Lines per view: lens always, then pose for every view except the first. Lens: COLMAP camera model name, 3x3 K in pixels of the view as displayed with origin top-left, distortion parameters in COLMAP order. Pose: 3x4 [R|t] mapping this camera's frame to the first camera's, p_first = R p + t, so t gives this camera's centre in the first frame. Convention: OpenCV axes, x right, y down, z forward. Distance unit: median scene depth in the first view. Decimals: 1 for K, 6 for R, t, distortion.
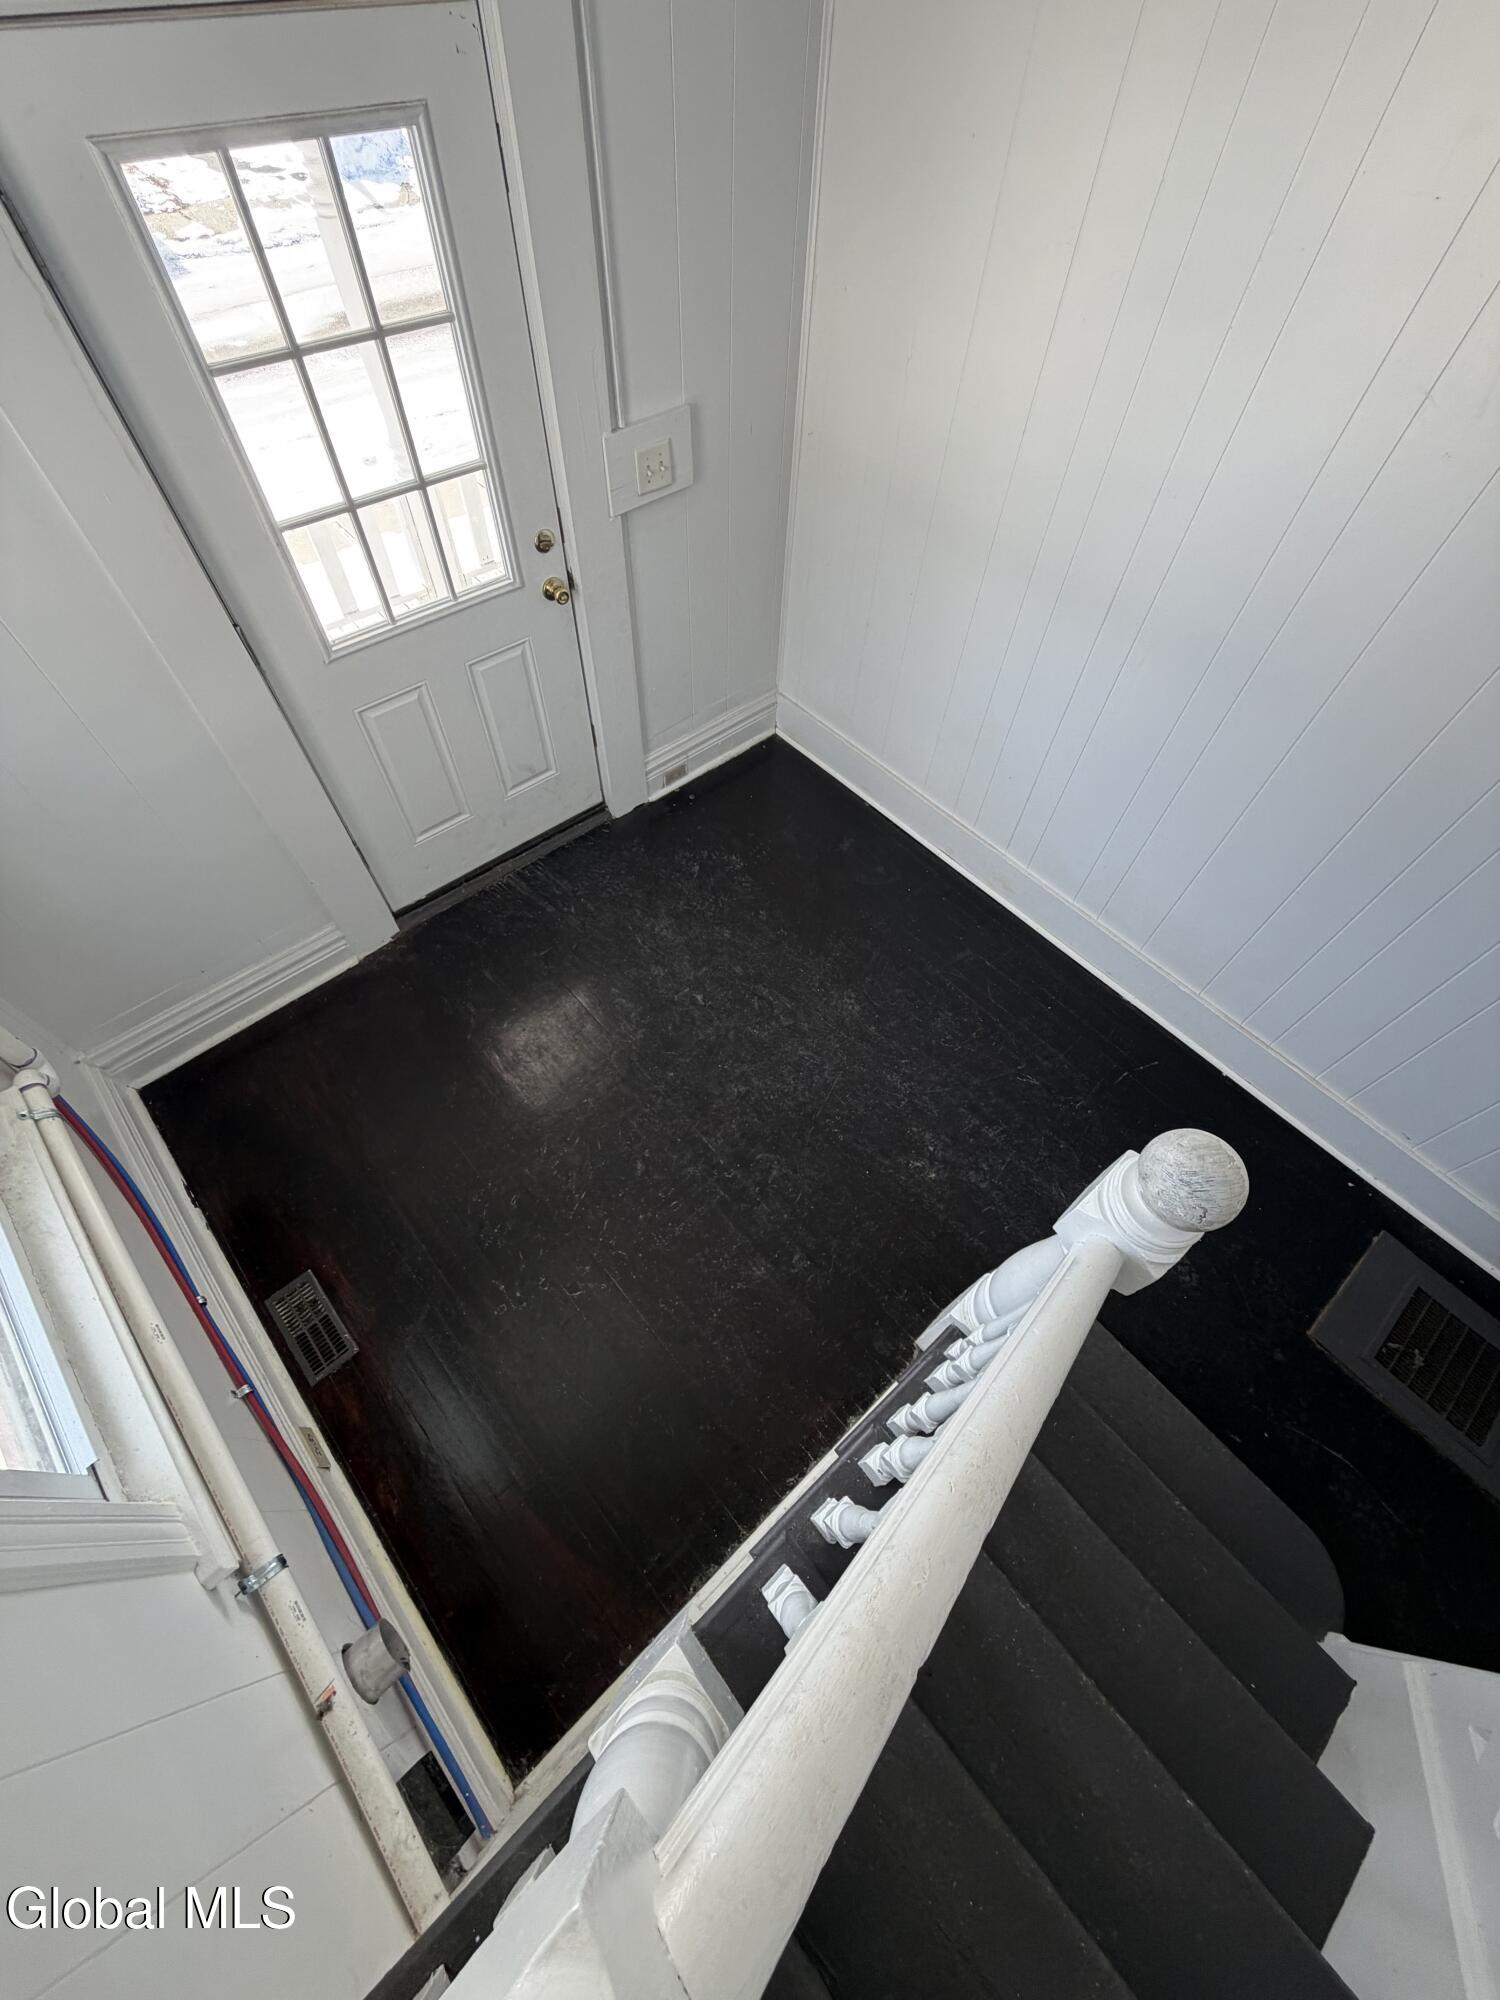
lens RADIAL K [[795.4, 0, 749.9], [0, 795.4, 992.0], [0, 0, 1]] dist [-0.000804, 0.000489]
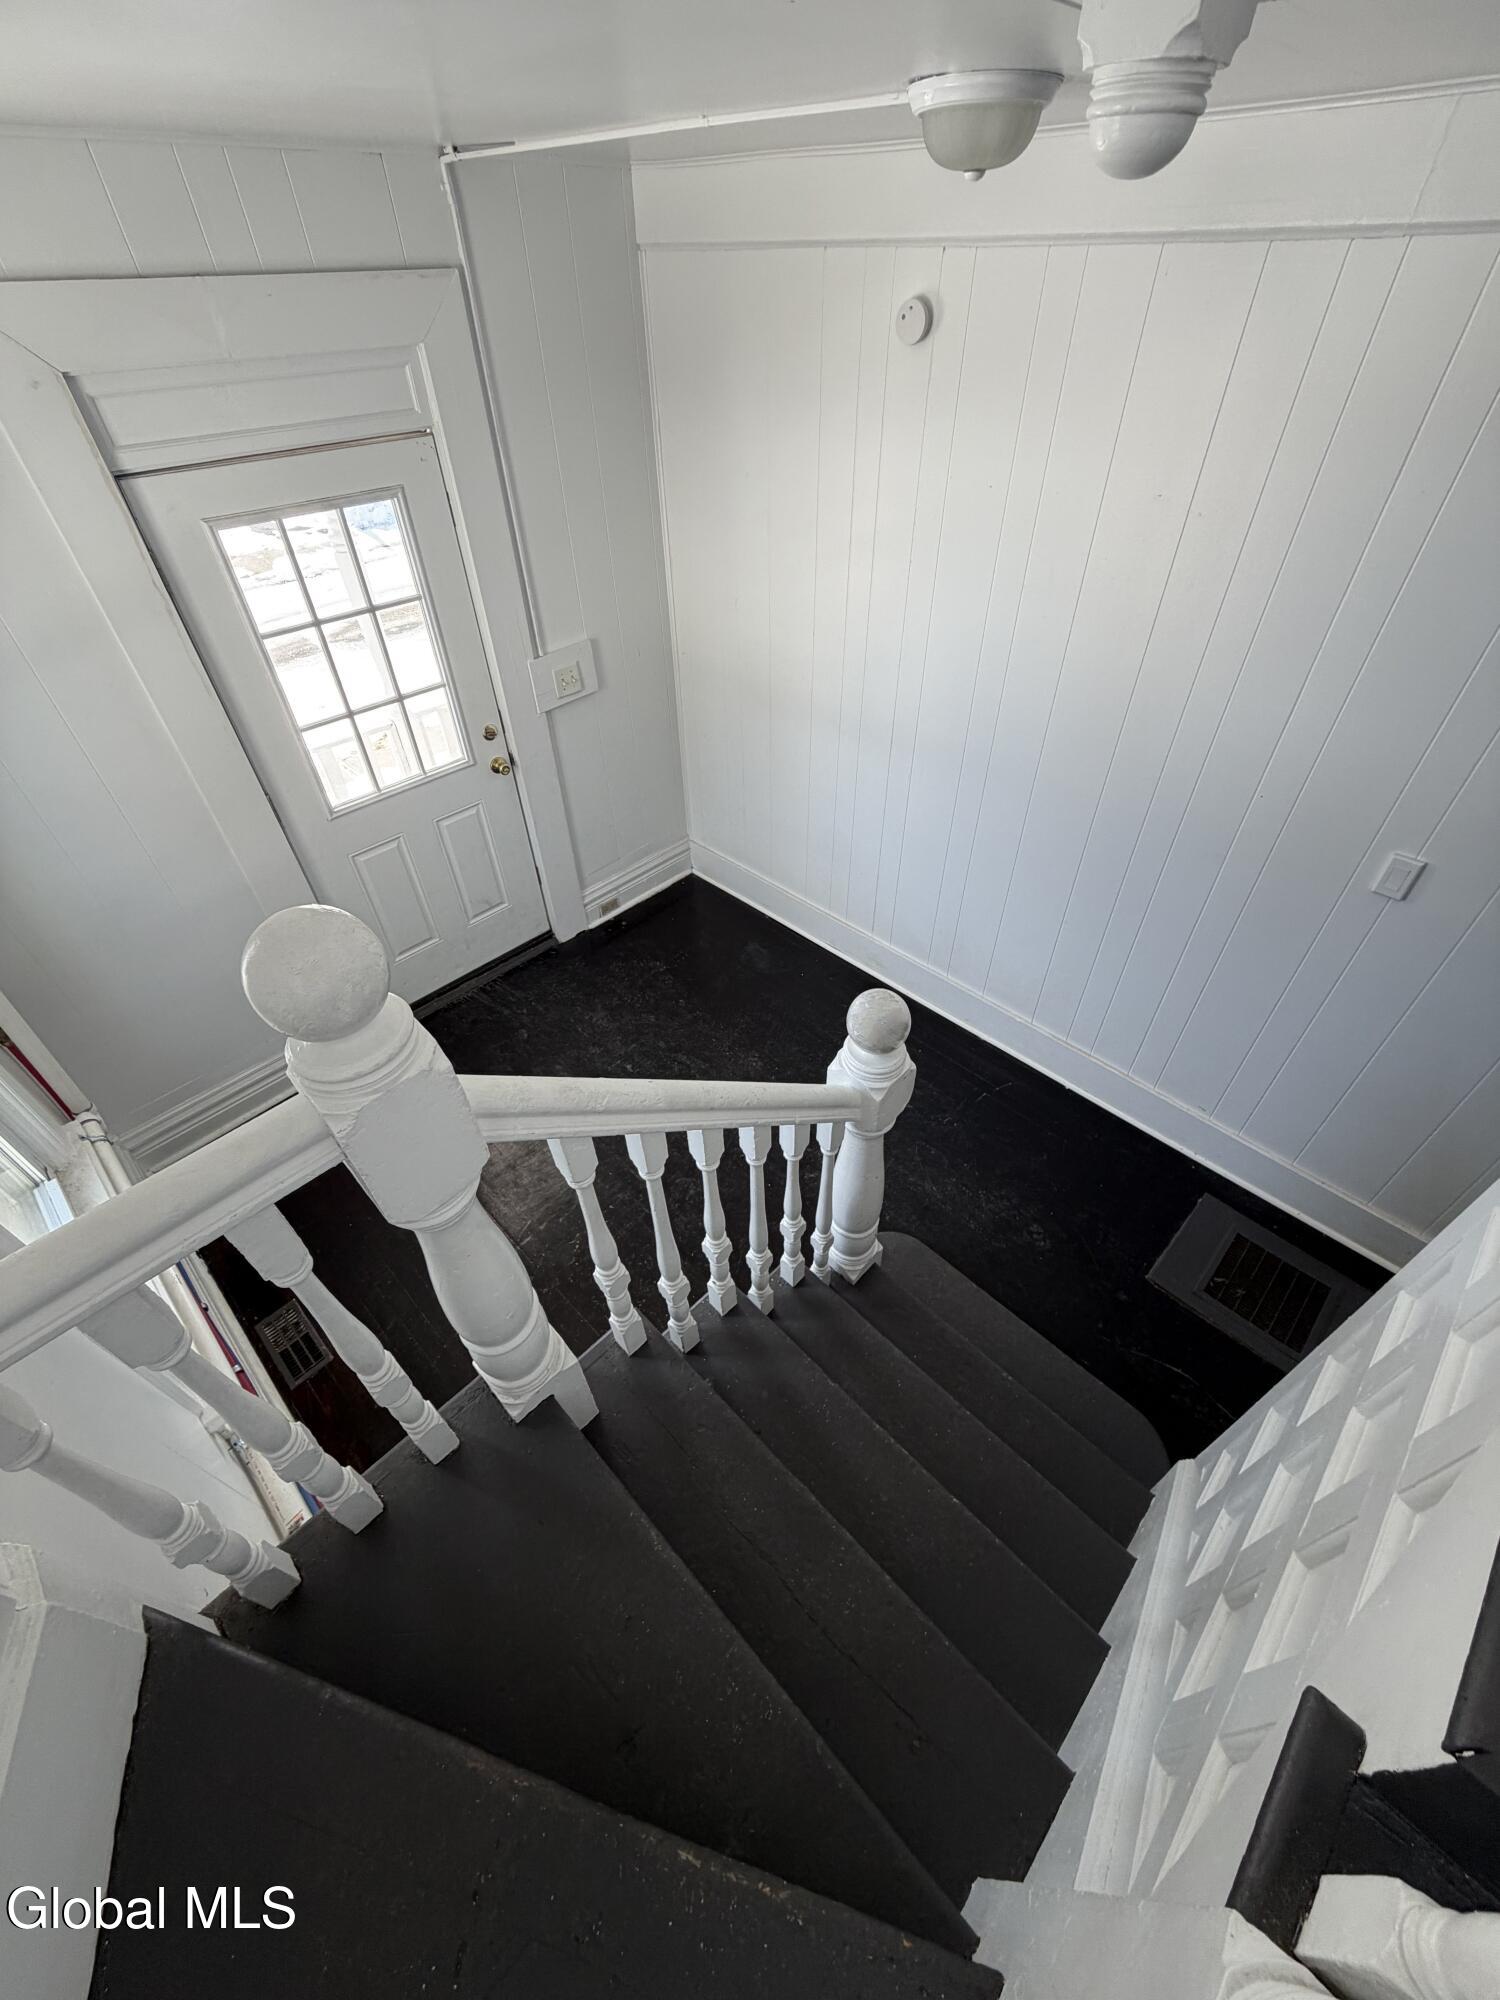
lens RADIAL K [[795.4, 0, 749.9], [0, 795.4, 992.0], [0, 0, 1]] dist [-0.000804, 0.000489]
pose [[0.996102, -0.086818, 0.015608, 0.127173], [0.088013, 0.966378, -0.241594, 0.236884], [0.005891, 0.242026, 0.970252, -0.226812]]
